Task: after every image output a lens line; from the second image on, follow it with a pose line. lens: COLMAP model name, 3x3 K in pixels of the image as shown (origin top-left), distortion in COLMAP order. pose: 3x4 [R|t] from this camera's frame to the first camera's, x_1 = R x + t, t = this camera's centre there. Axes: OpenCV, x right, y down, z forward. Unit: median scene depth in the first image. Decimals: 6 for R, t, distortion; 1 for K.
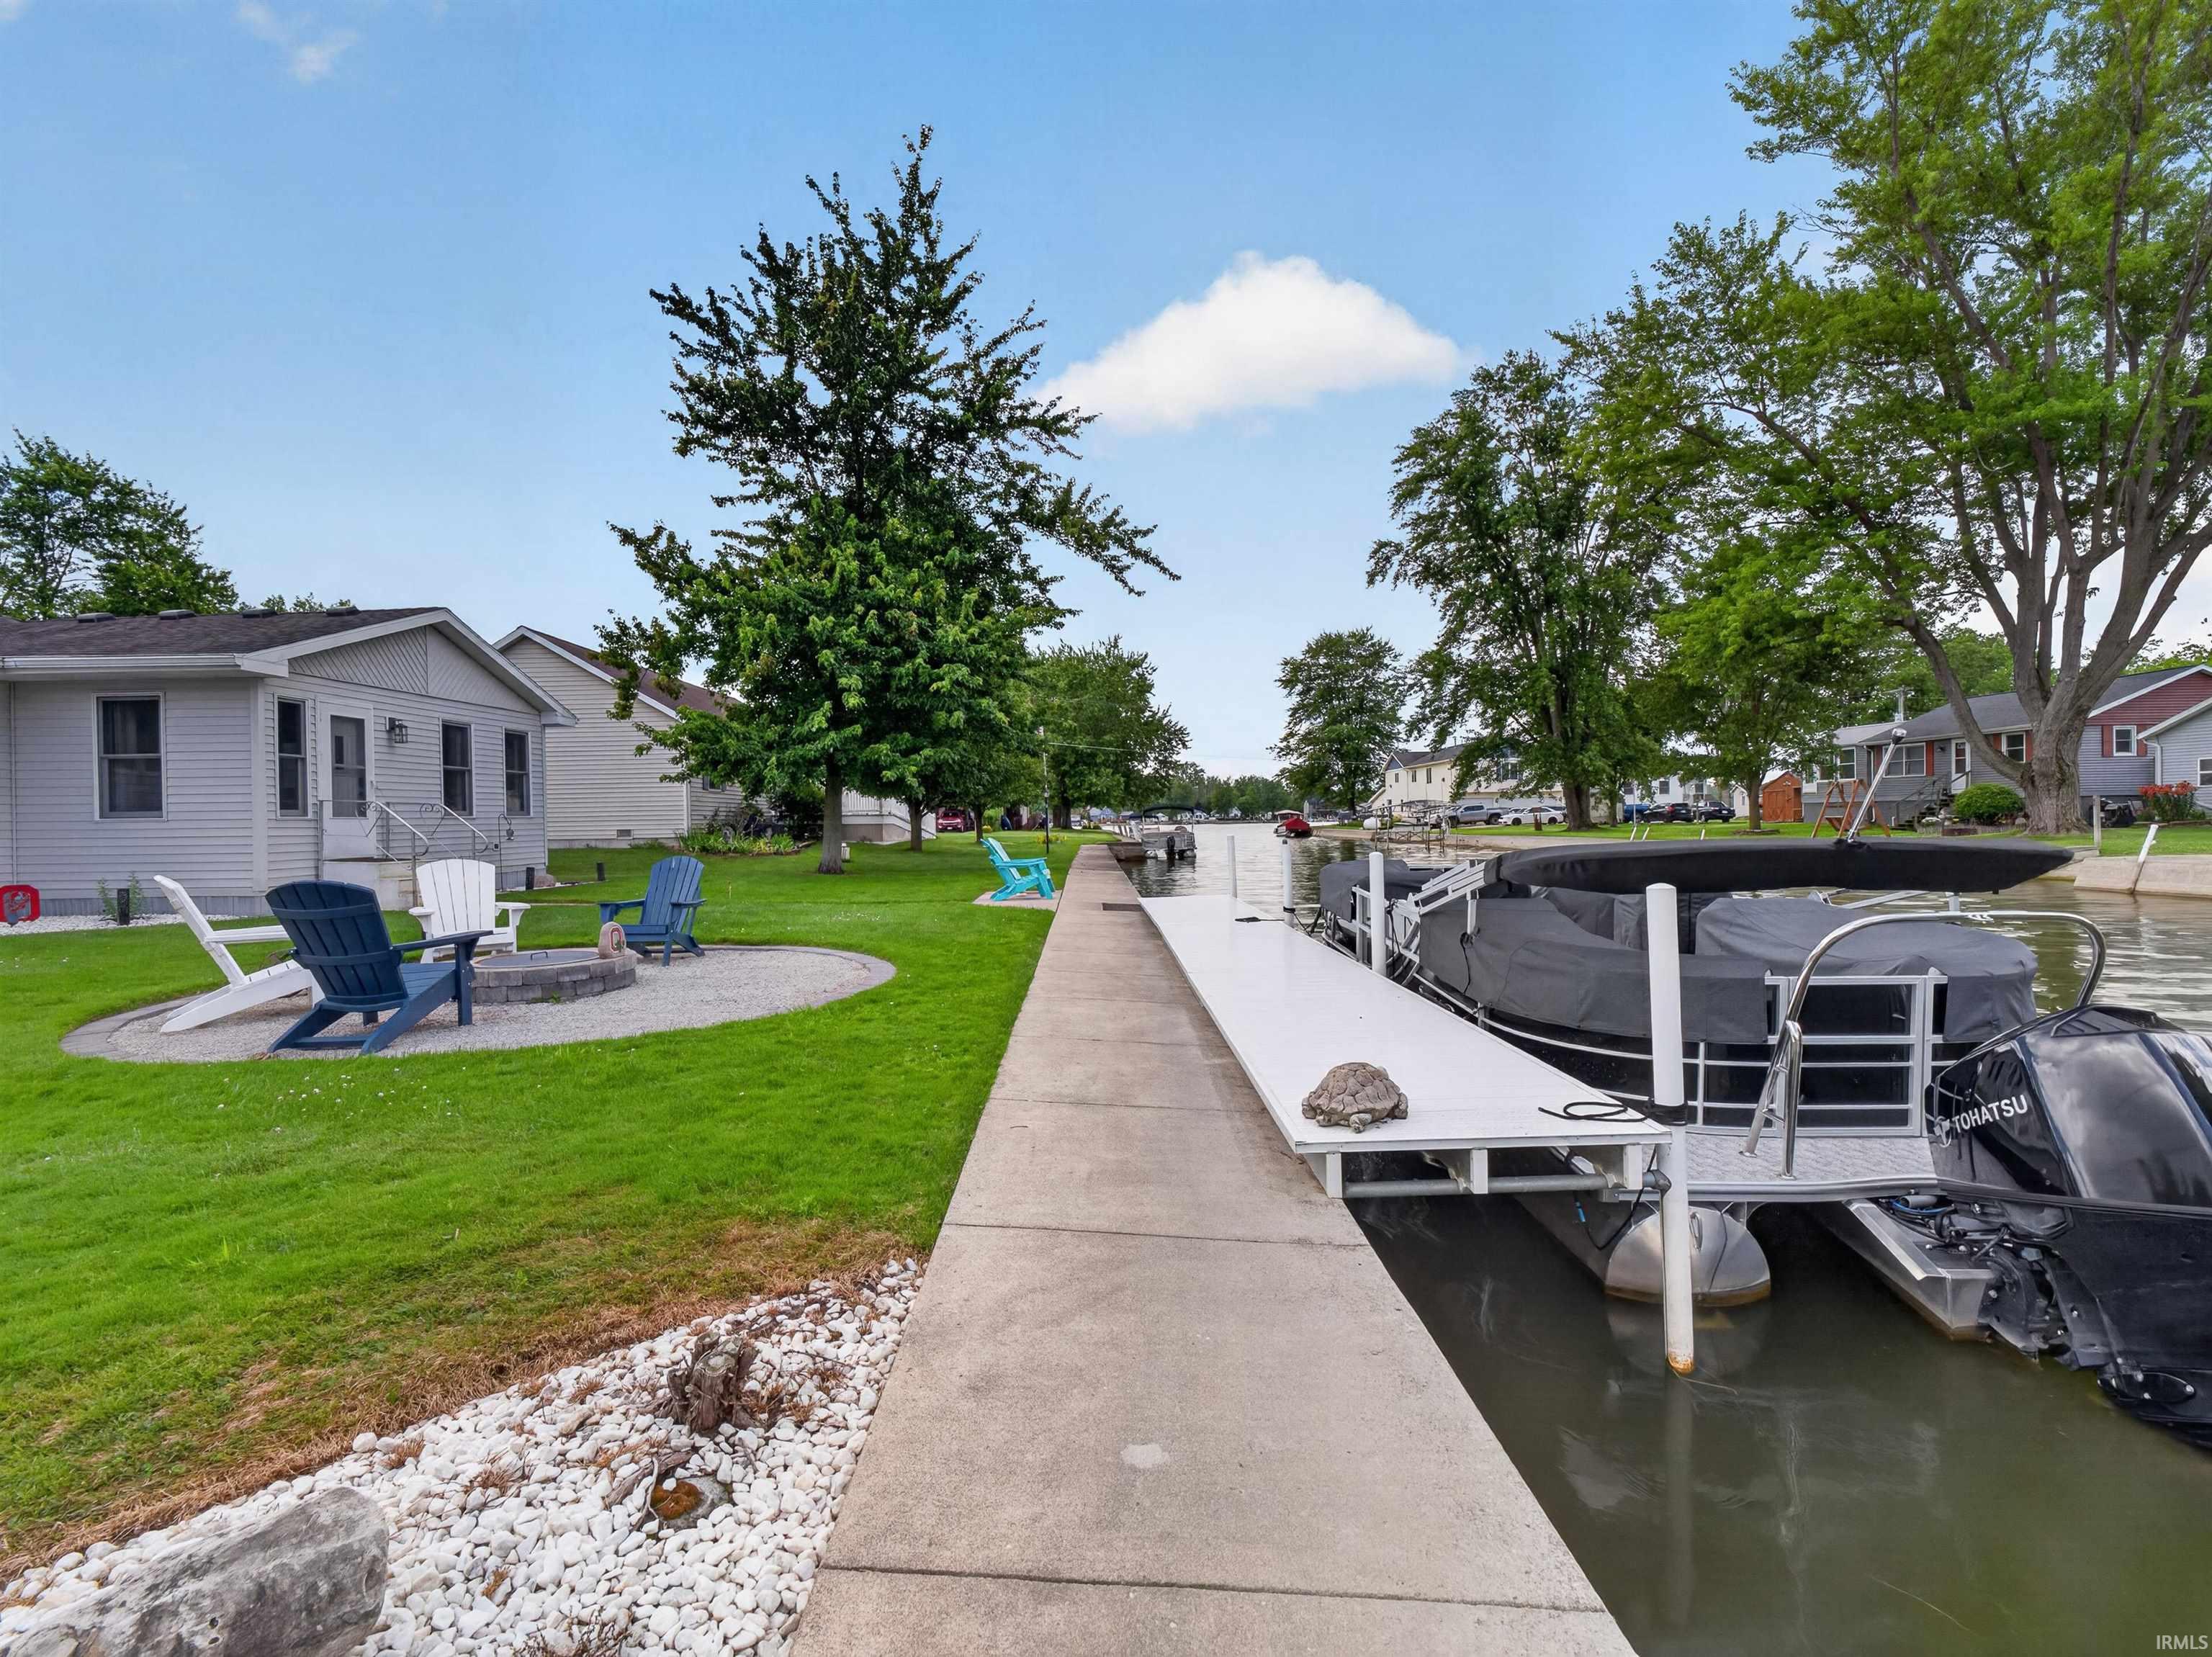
lens RADIAL K [[1048.9, 0, 1106.0], [0, 1048.9, 828.5], [0, 0, 1]] dist [0.000417, -0.000939]
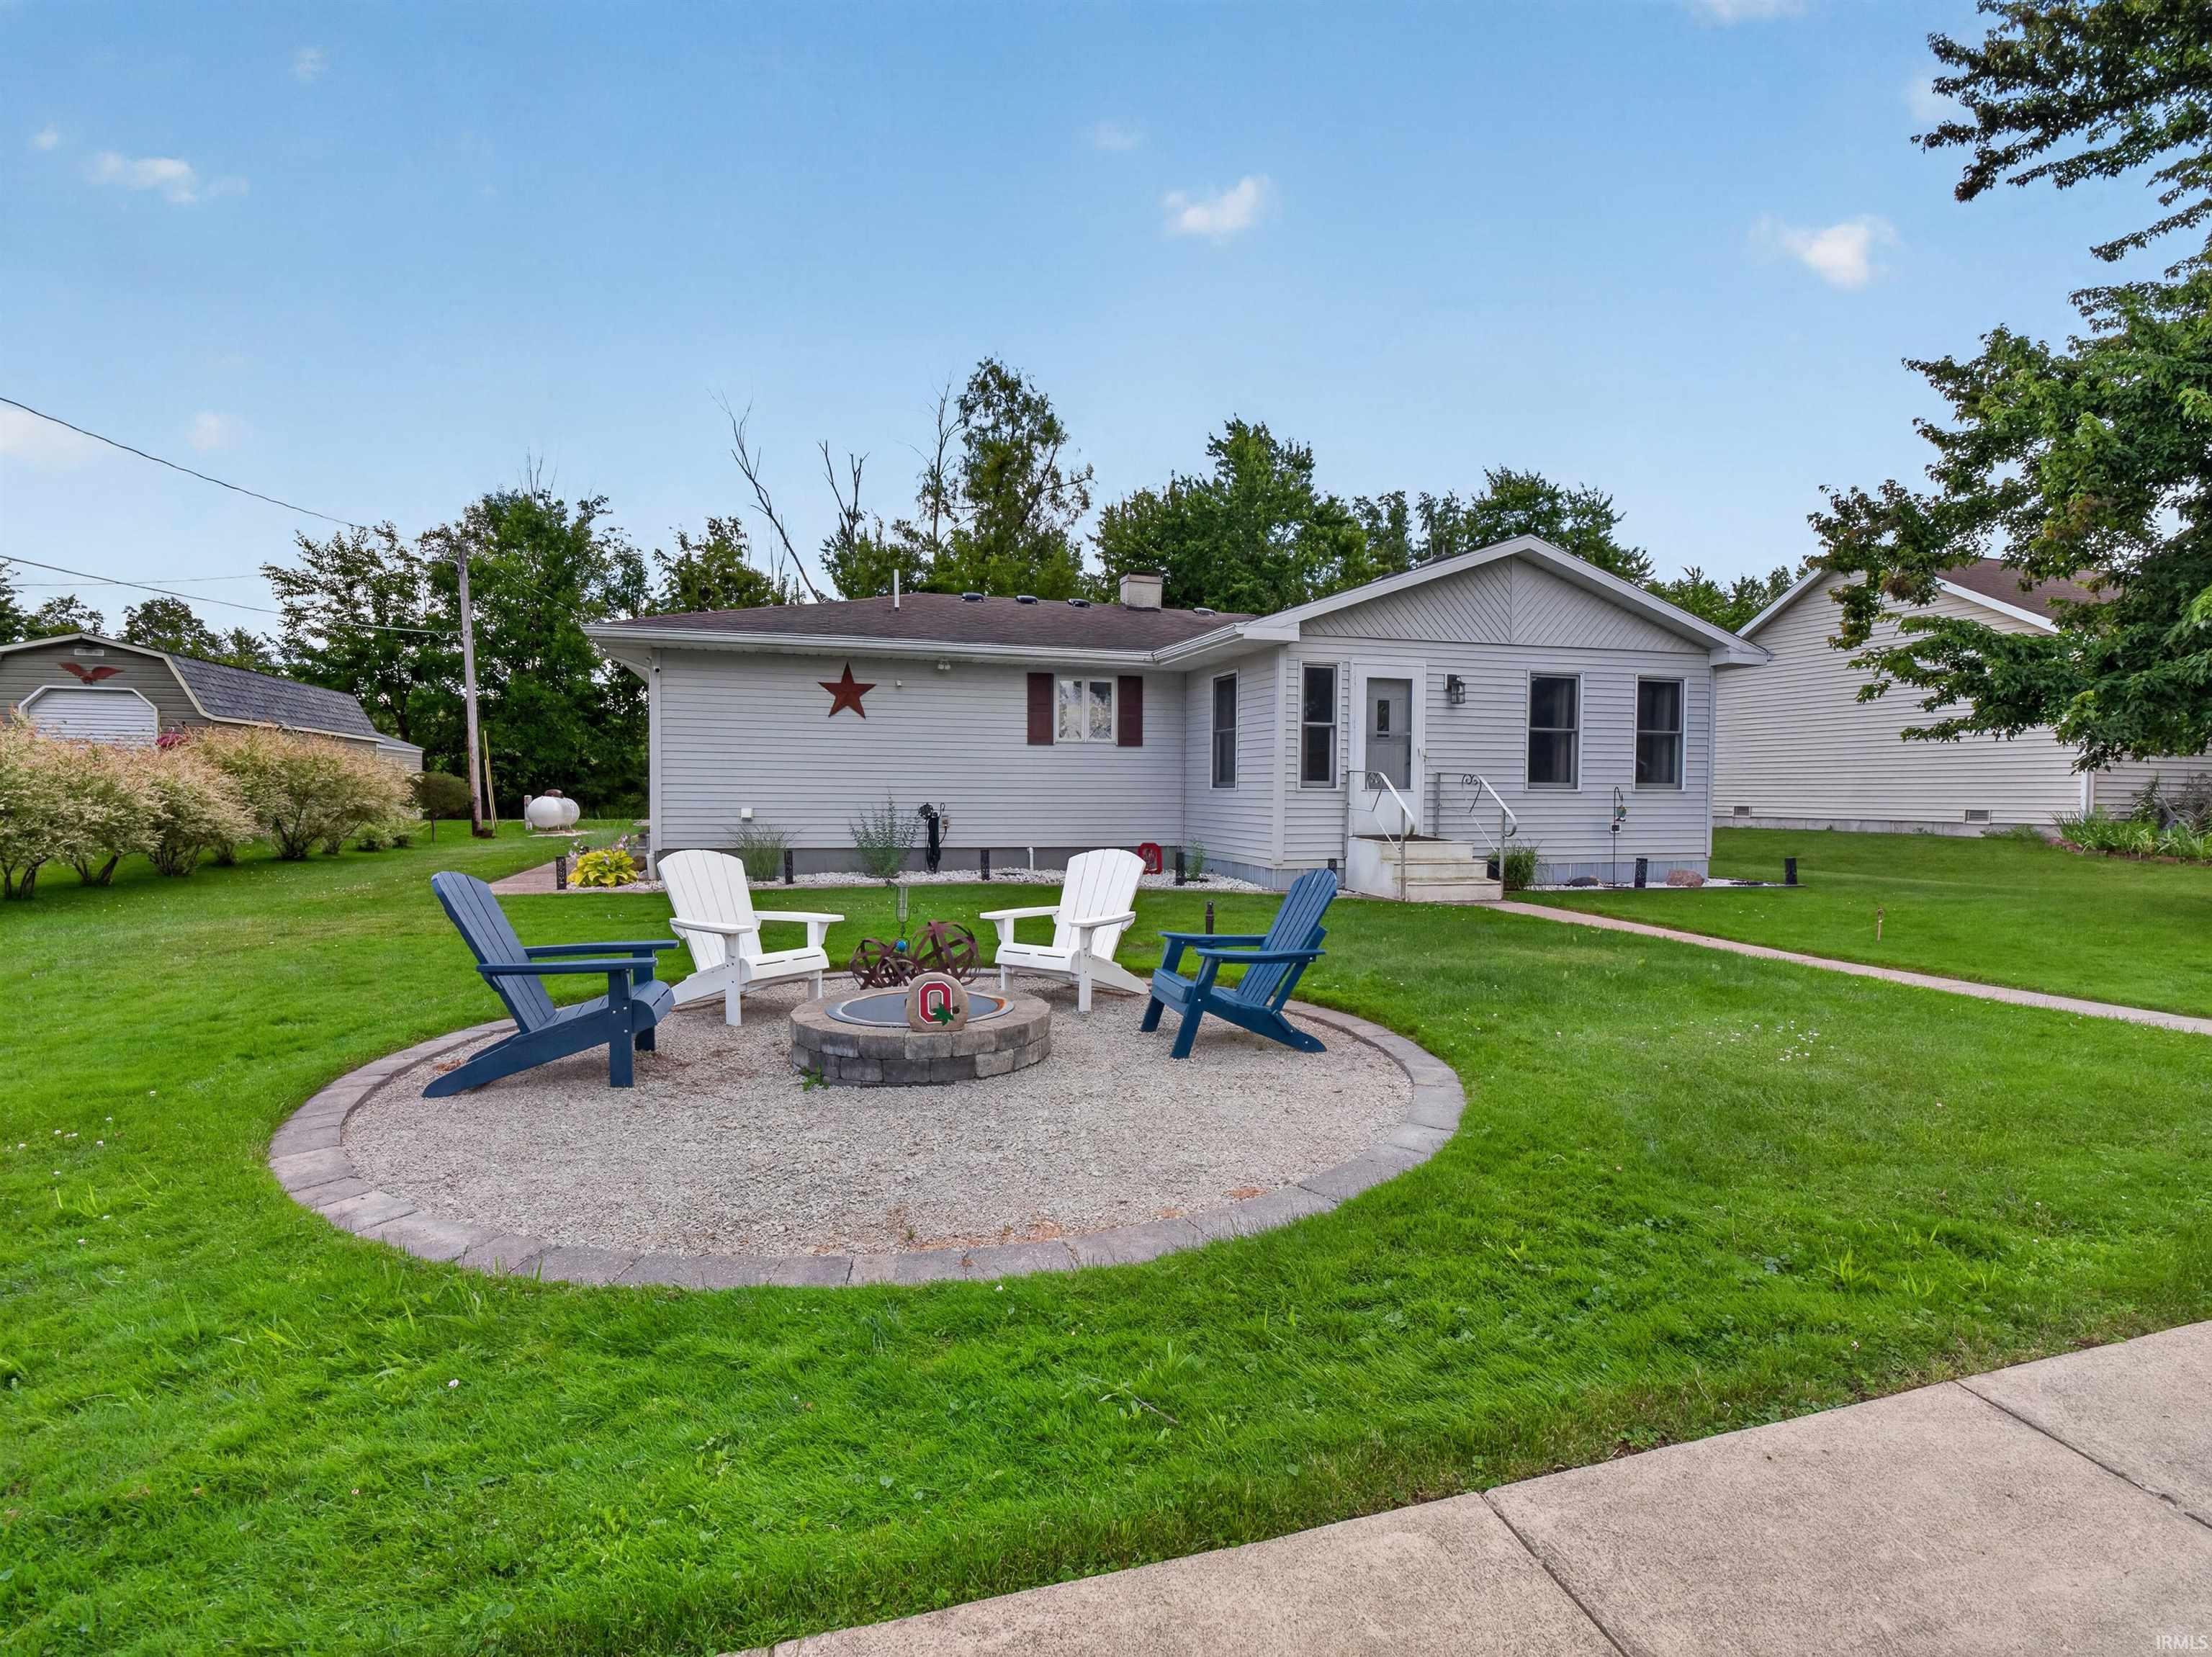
lens RADIAL K [[1048.9, 0, 1106.0], [0, 1048.9, 828.5], [0, 0, 1]] dist [0.000417, -0.000939]
pose [[0.282618, 0.050627, -0.957896, 0.053926], [-0.020789, 0.998695, 0.046650, -0.009897], [0.959007, 0.006729, 0.283301, 0.357516]]
